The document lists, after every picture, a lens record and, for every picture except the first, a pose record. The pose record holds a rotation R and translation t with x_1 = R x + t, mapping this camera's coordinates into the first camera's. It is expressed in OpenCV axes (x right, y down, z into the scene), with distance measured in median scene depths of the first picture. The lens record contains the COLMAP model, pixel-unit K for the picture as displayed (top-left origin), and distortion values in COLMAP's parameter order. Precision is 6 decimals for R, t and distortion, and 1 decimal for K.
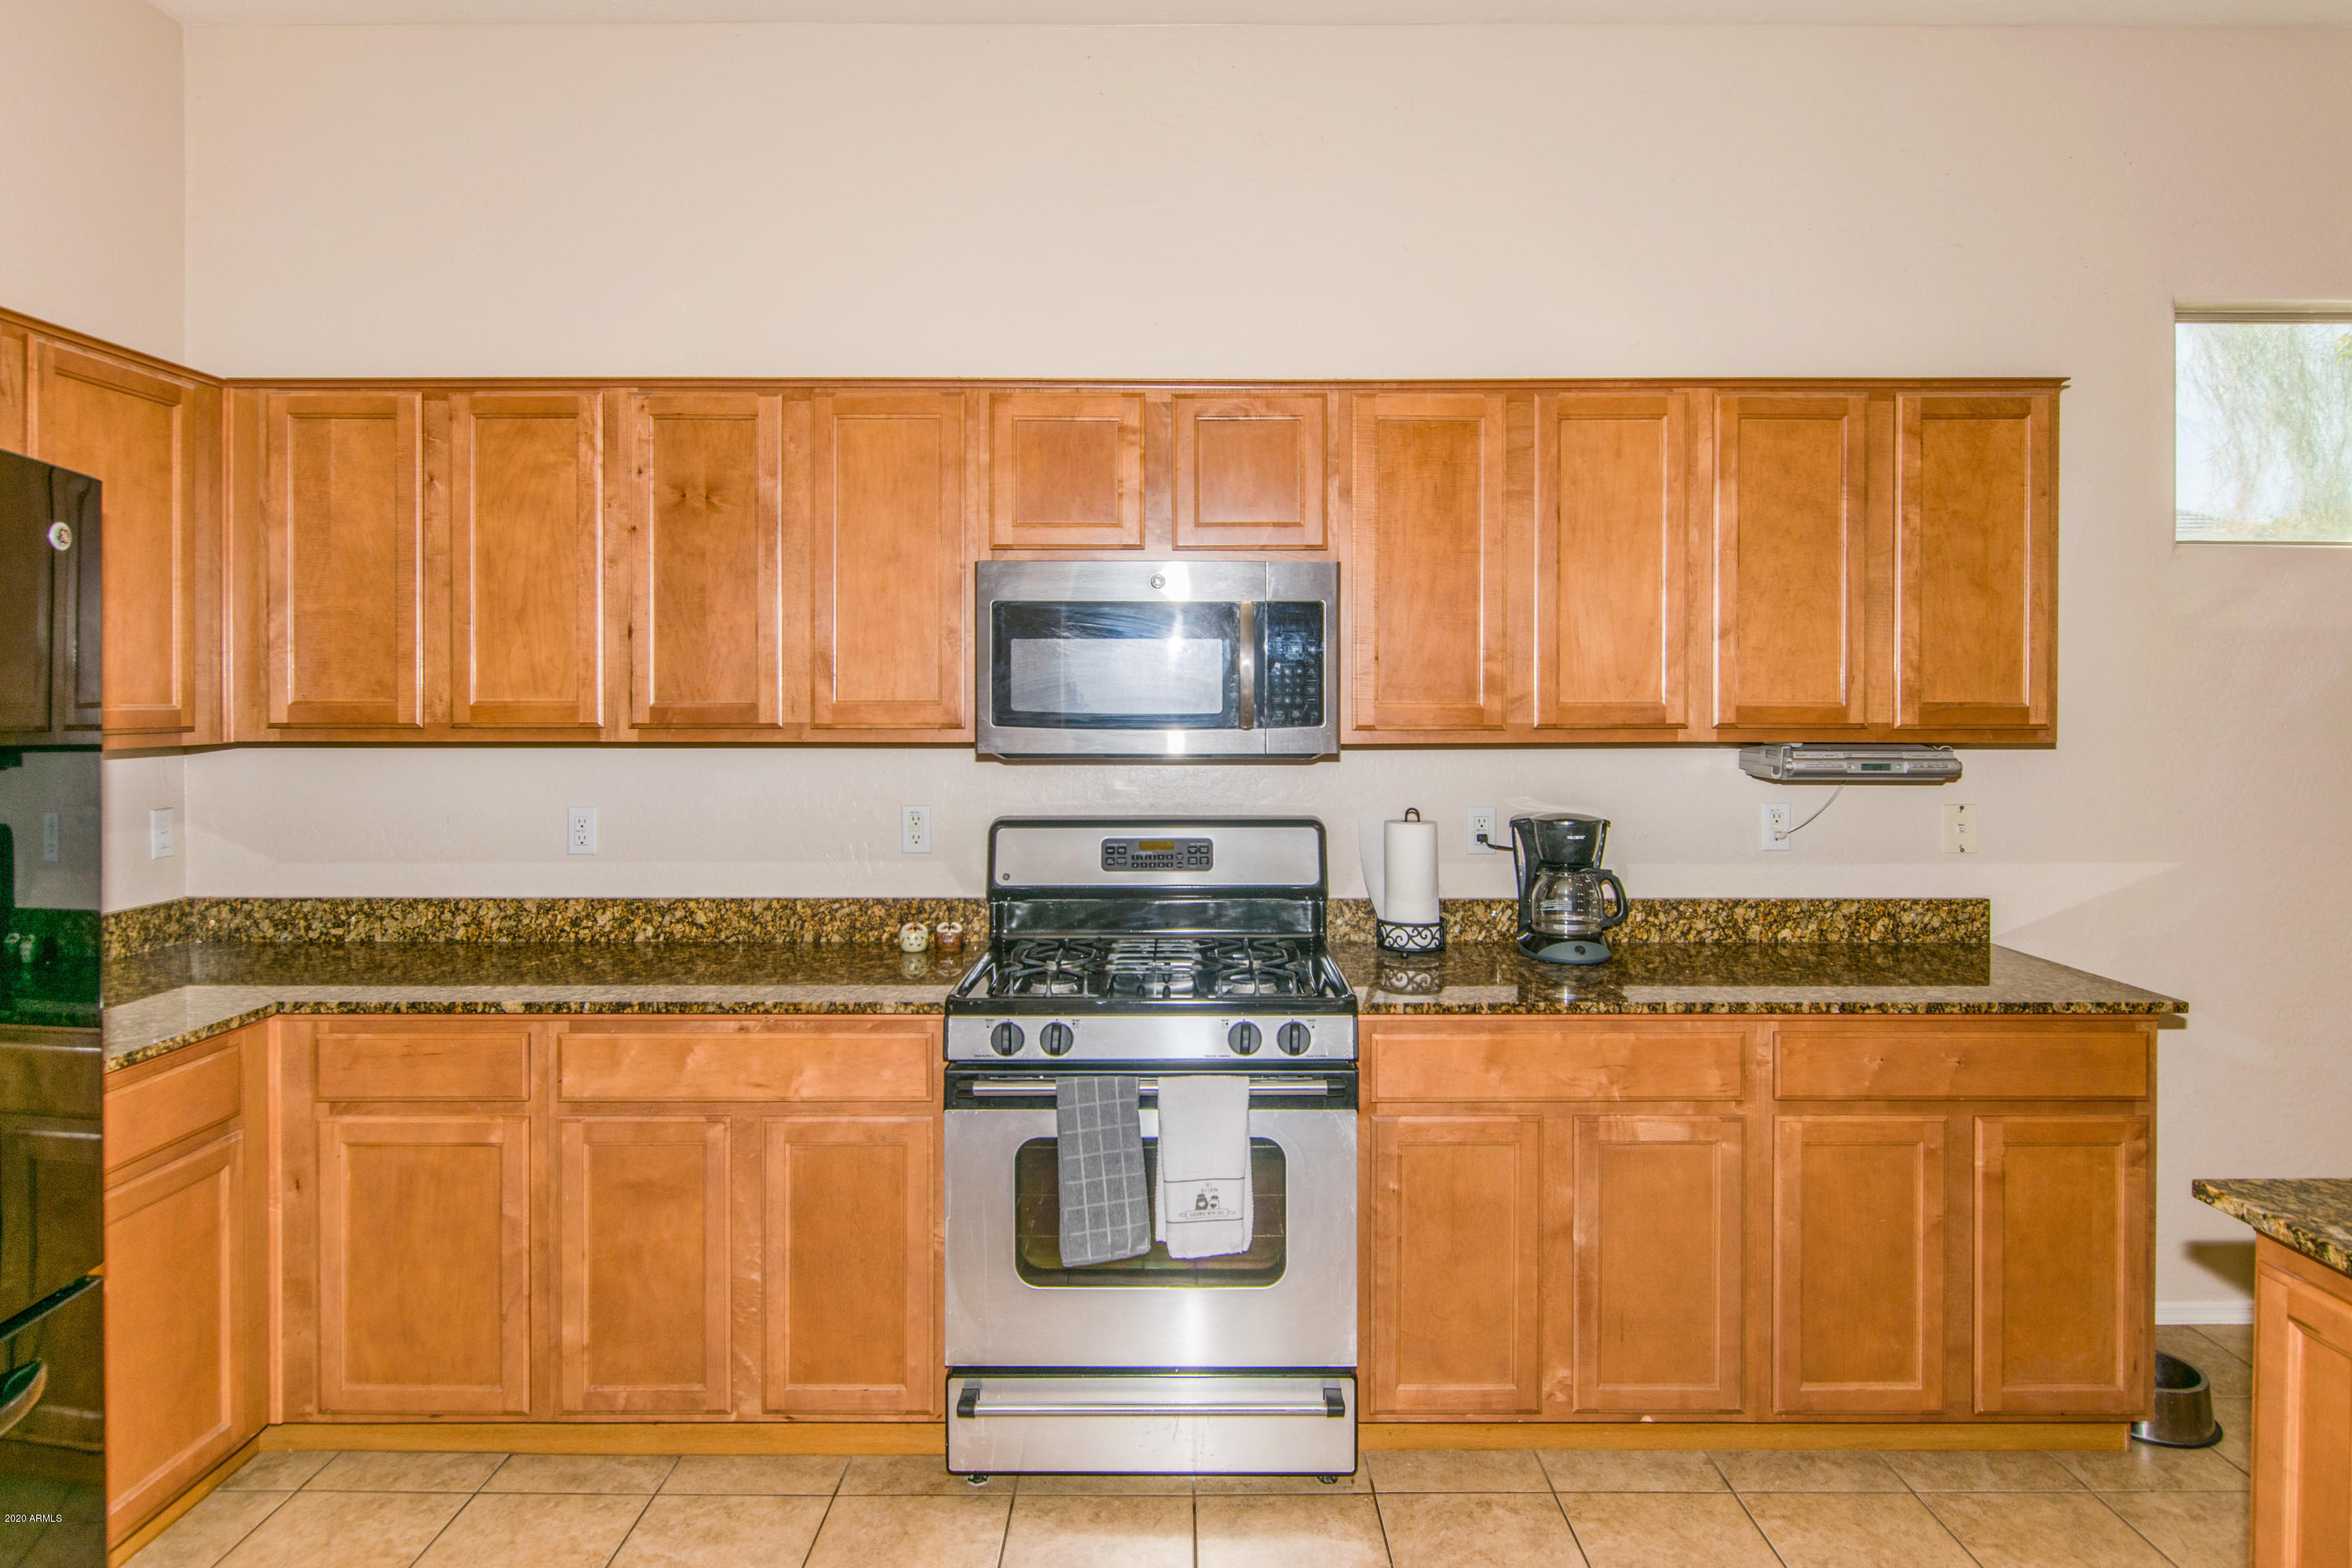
lens RADIAL K [[1371.0, 0, 1177.1], [0, 1371.0, 711.1], [0, 0, 1]] dist [-0.000688, 0.001110]
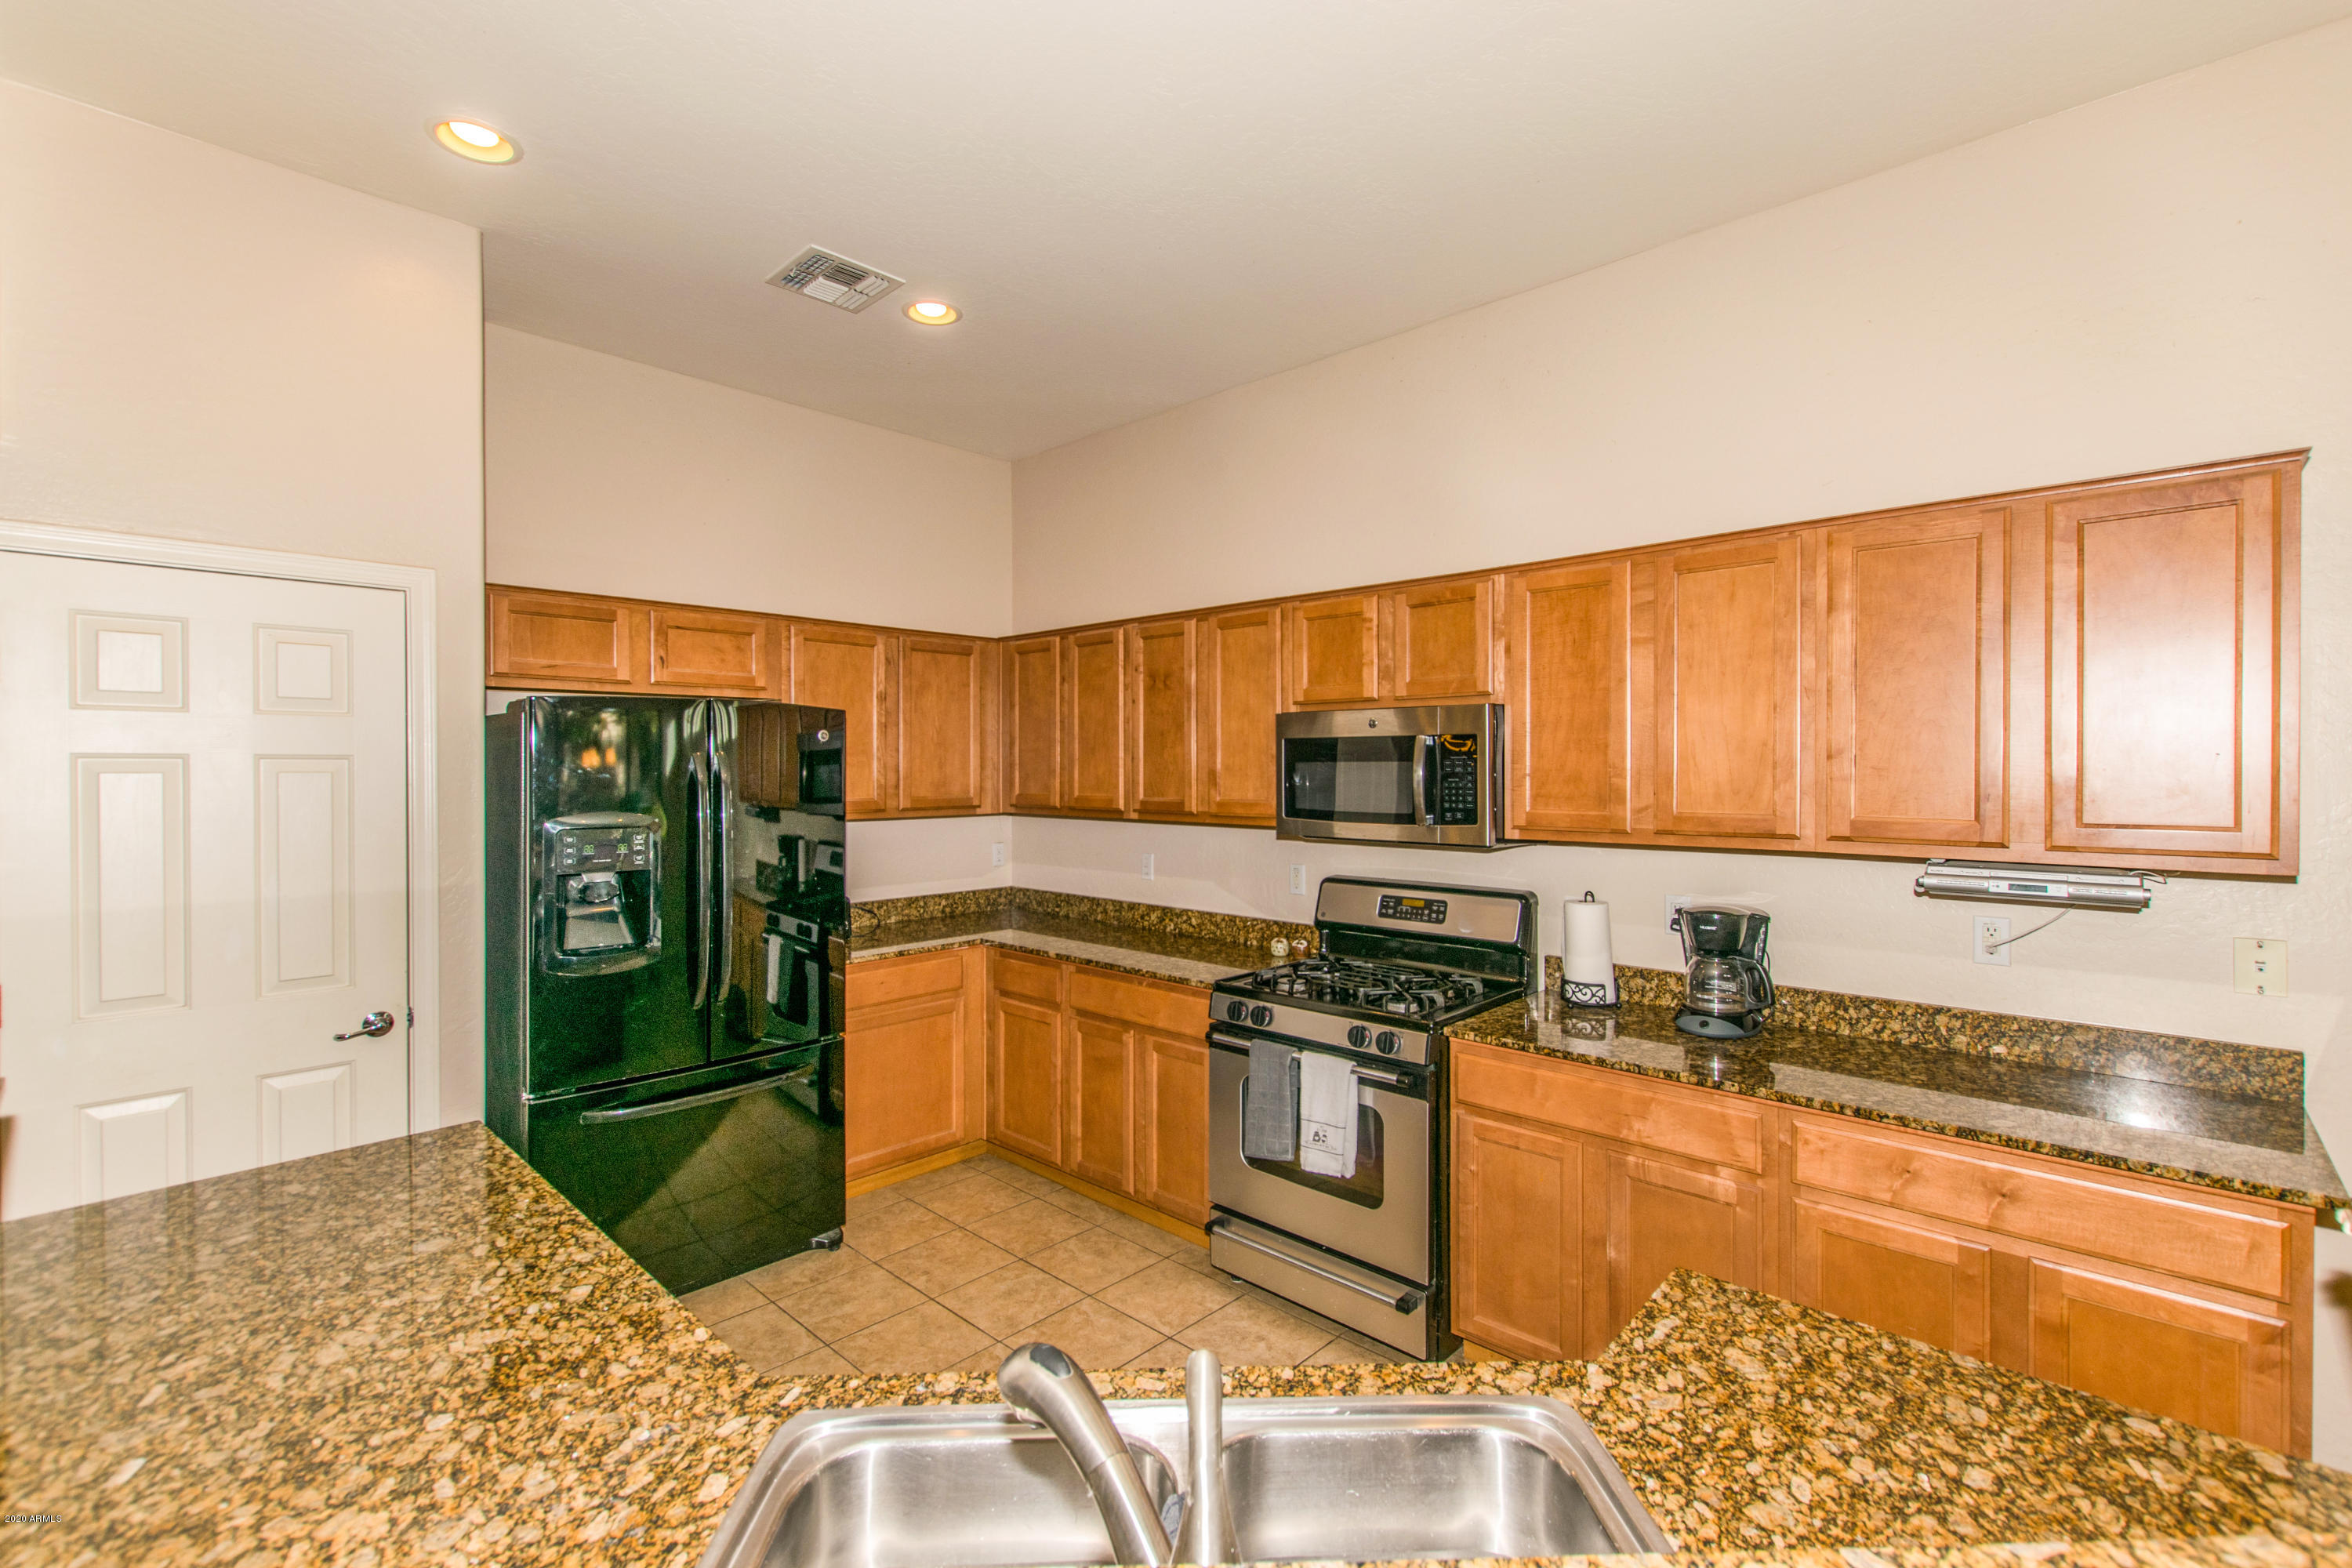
lens RADIAL K [[1028.5, 0, 1176.0], [0, 1028.5, 784.0], [0, 0, 1]] dist [-0.000350, -0.000359]
pose [[0.726246, 0.010621, -0.687353, 0.572313], [-0.007420, 0.999944, 0.007611, -0.034374], [0.687395, -0.000427, 0.726284, 0.053351]]
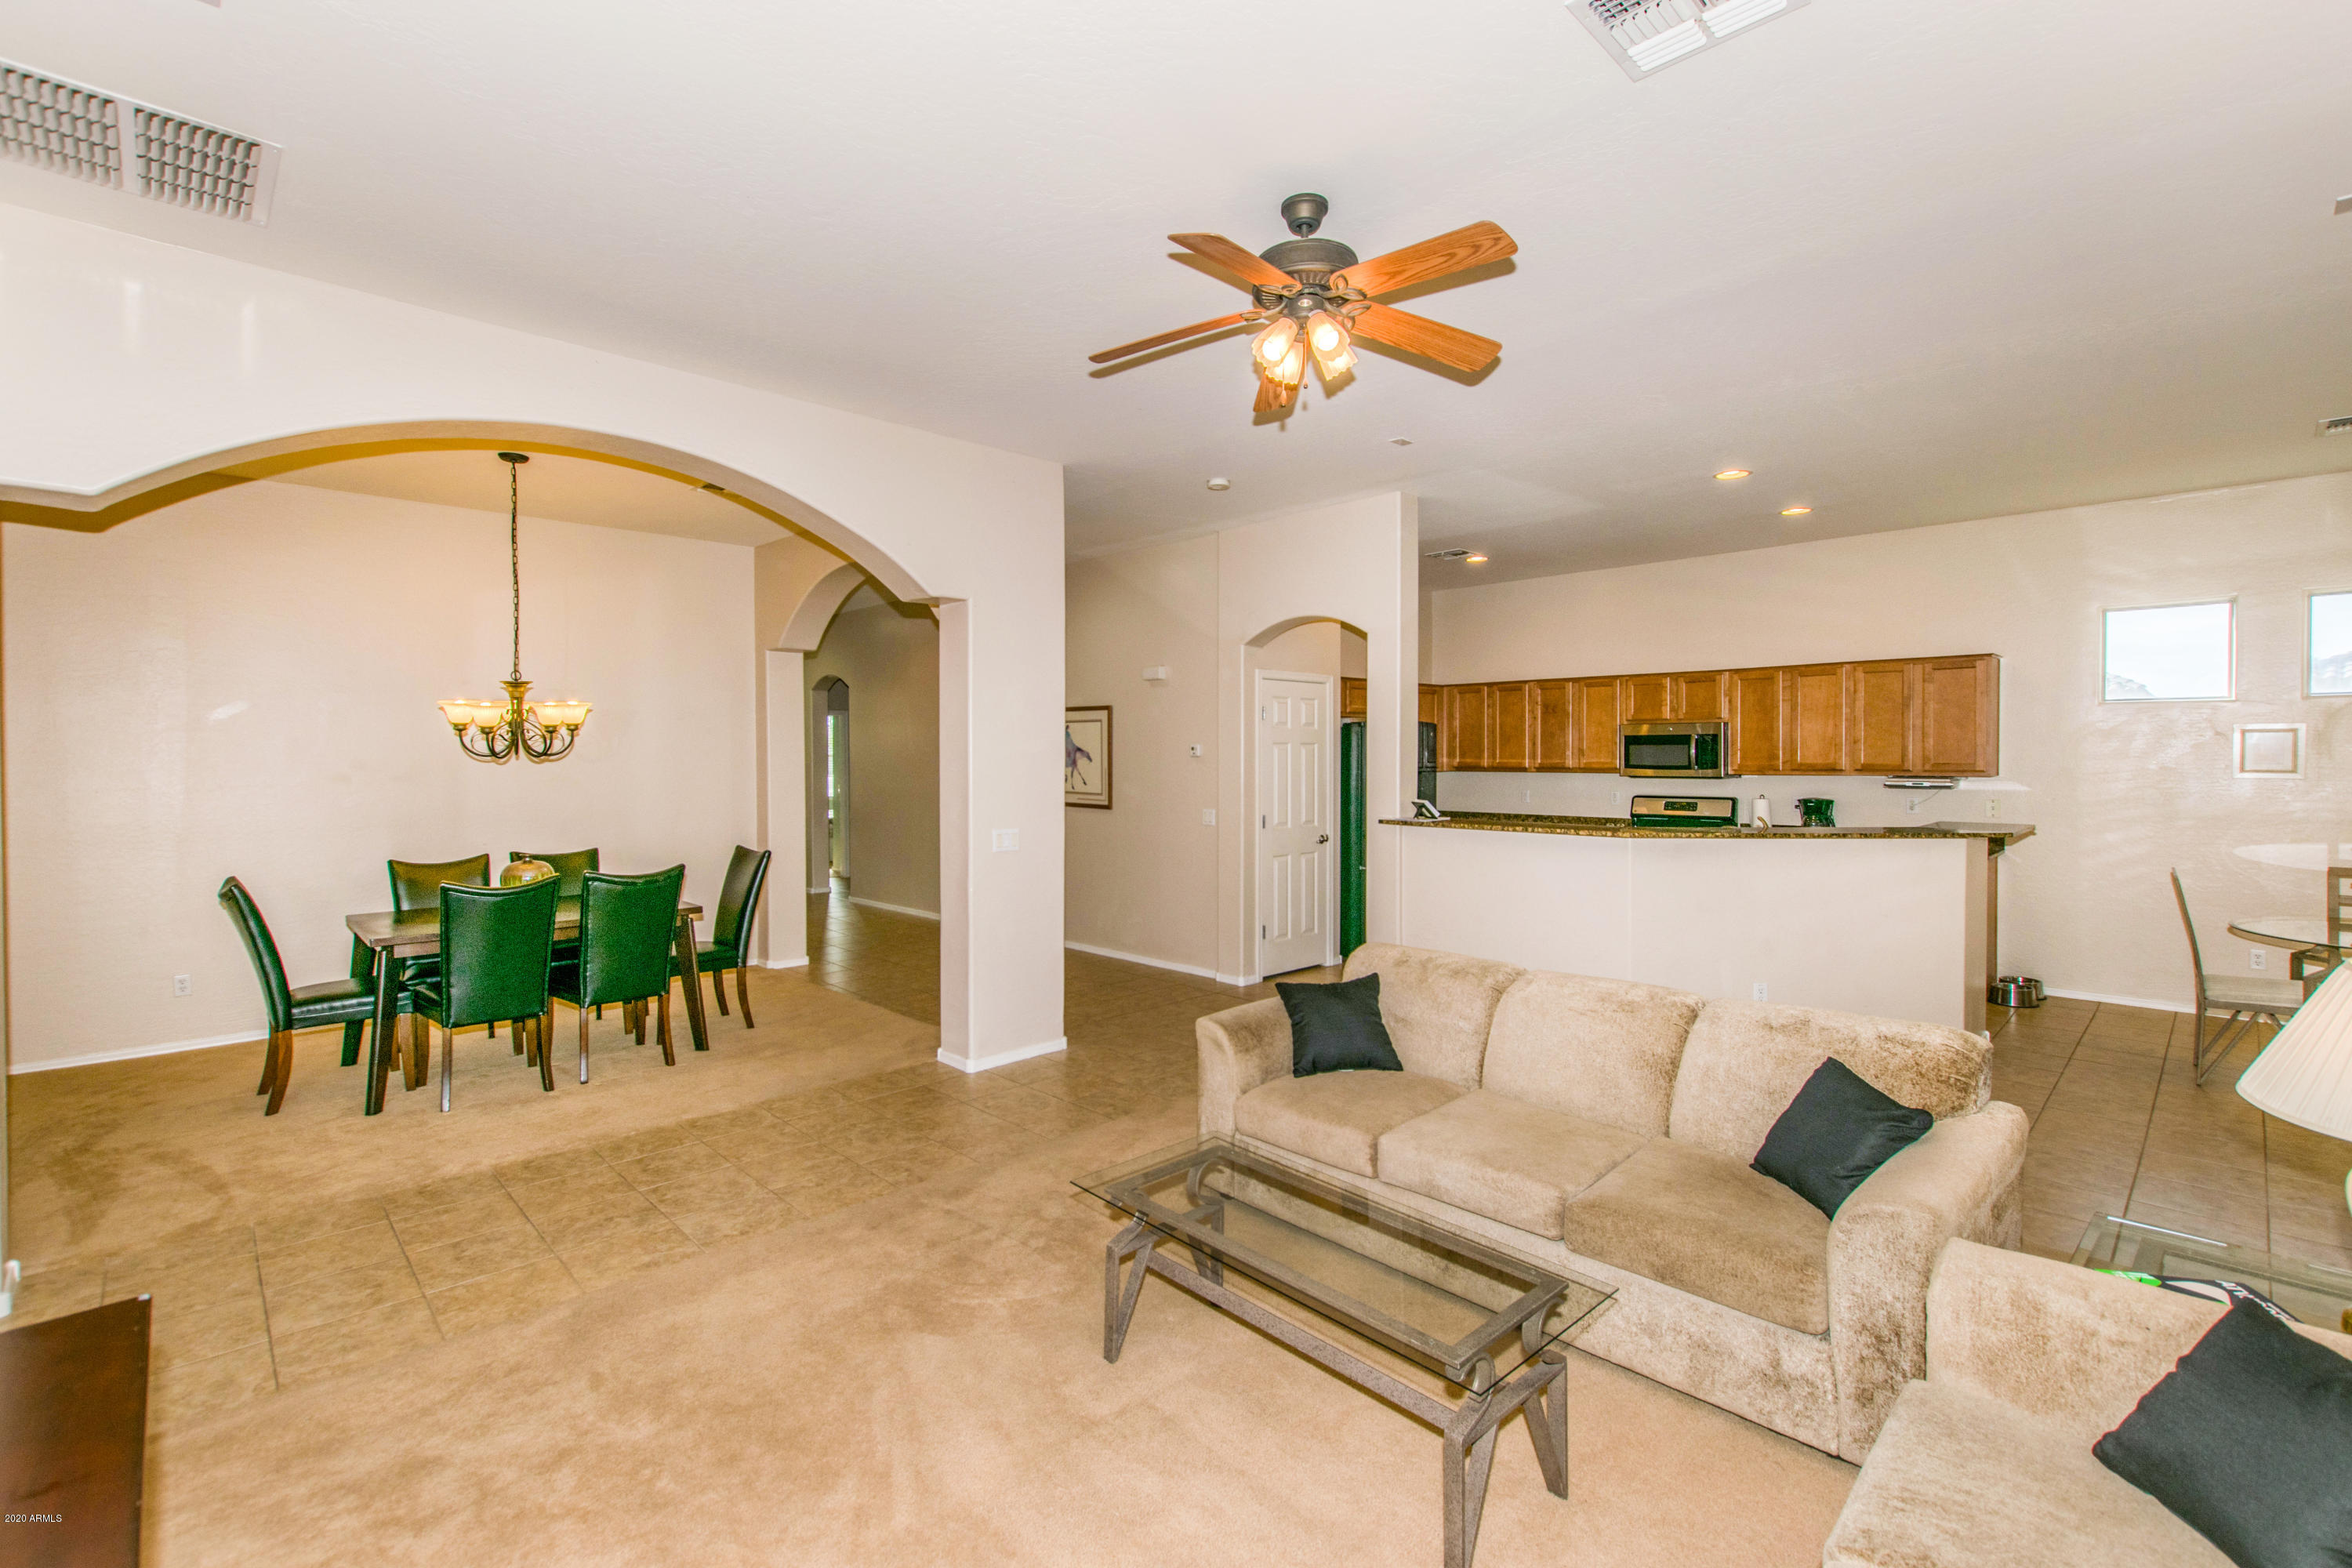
lens RADIAL K [[1028.5, 0, 1176.0], [0, 1028.5, 784.0], [0, 0, 1]] dist [-0.000350, -0.000359]
pose [[0.698798, 0.015370, -0.715154, 0.998229], [-0.009051, 0.999879, 0.012645, 0.028882], [0.715262, -0.002364, 0.698852, -1.804714]]
